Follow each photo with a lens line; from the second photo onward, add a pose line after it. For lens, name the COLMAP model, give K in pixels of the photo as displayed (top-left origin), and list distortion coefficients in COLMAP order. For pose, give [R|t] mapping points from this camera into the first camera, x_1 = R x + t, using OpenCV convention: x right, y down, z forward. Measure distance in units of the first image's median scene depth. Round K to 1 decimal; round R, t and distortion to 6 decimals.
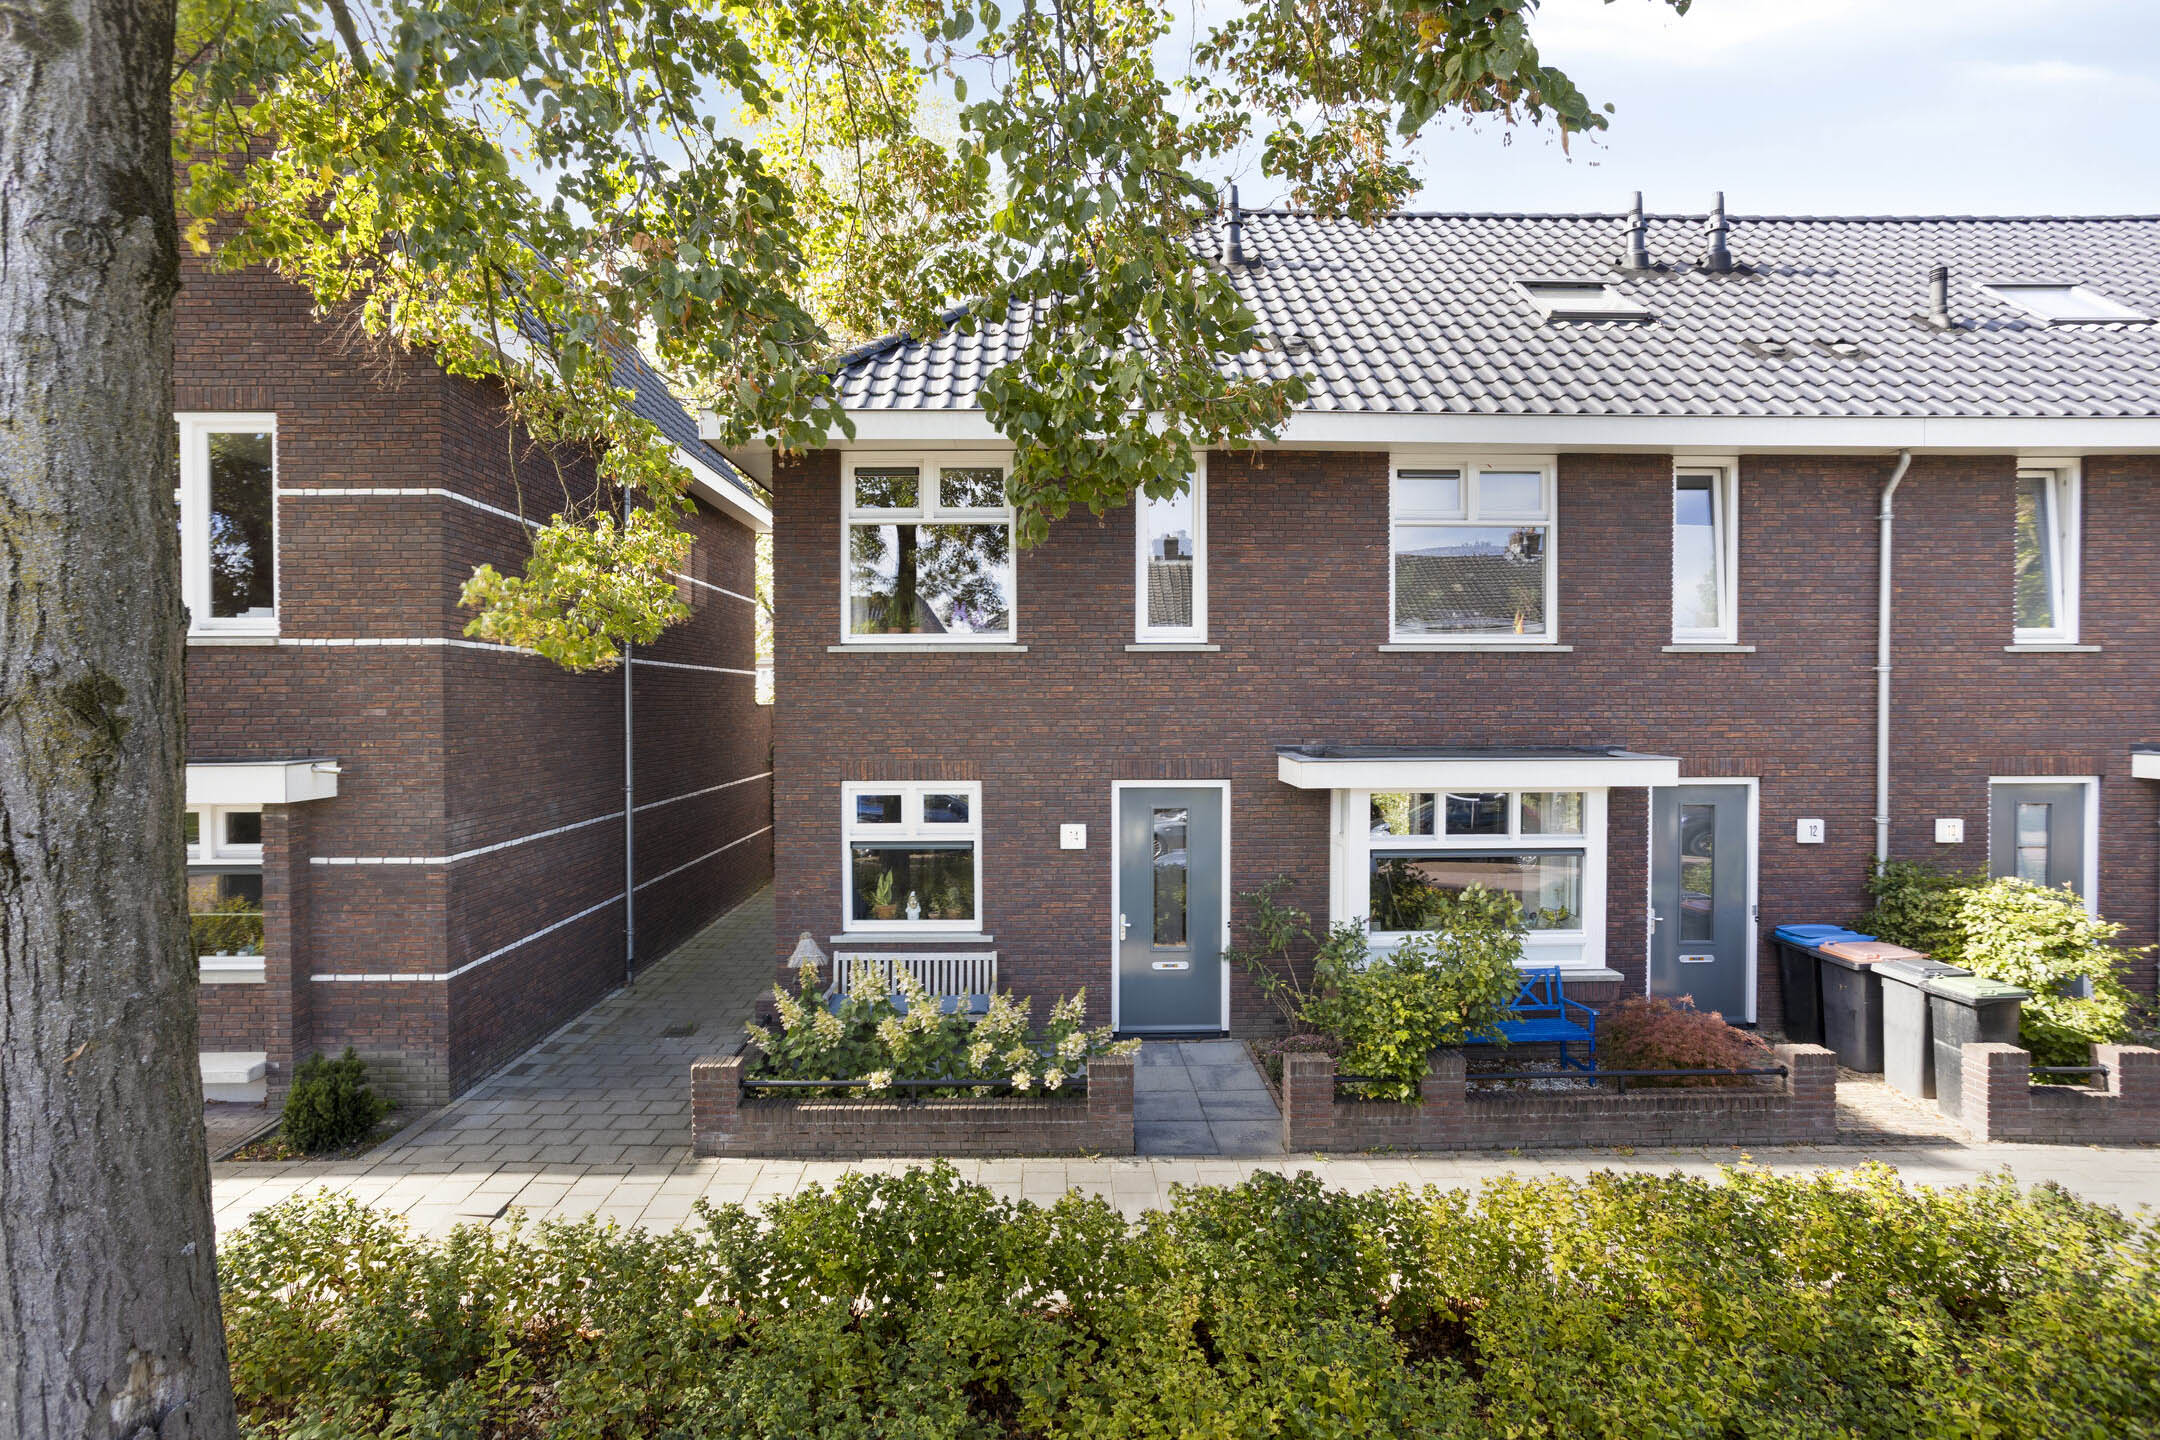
lens RADIAL K [[1141.2, 0, 1046.6], [0, 1141.2, 791.7], [0, 0, 1]] dist [-0.028818, -0.000049]
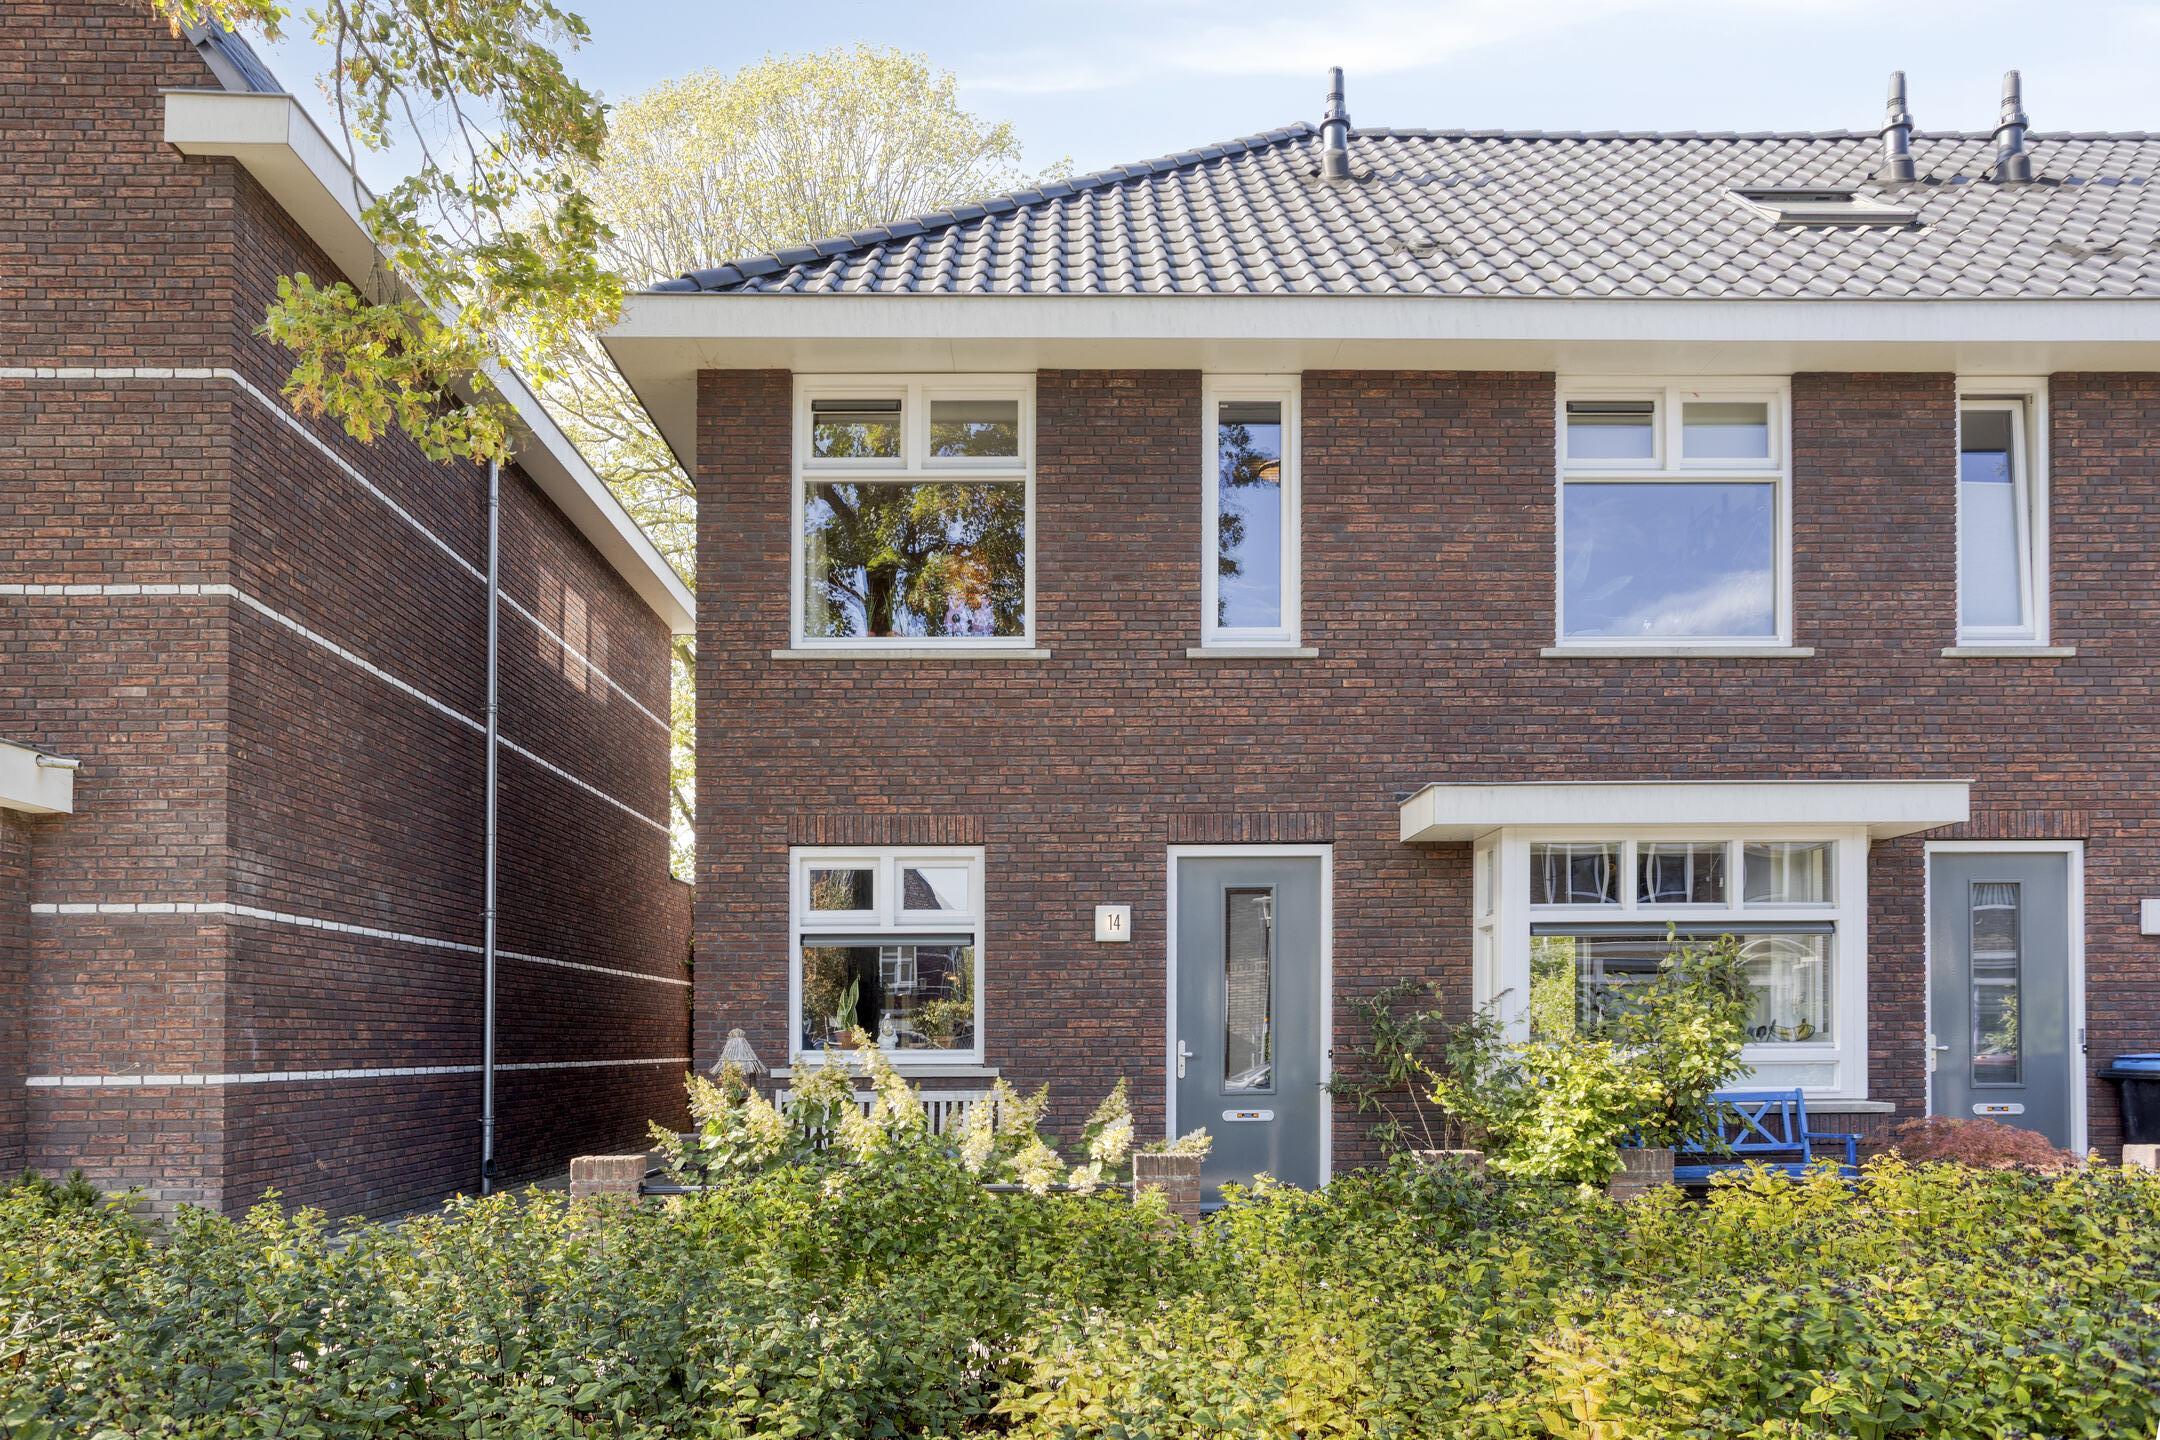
lens RADIAL K [[1574.0, 0, 1067.9], [0, 1574.0, 1084.7], [0, 0, 1]] dist [0.003614, -0.008234]
pose [[0.999986, 0.004960, -0.001808, -0.002534], [-0.005027, 0.999227, -0.038977, 0.185589], [0.001614, 0.038985, 0.999238, 0.019905]]
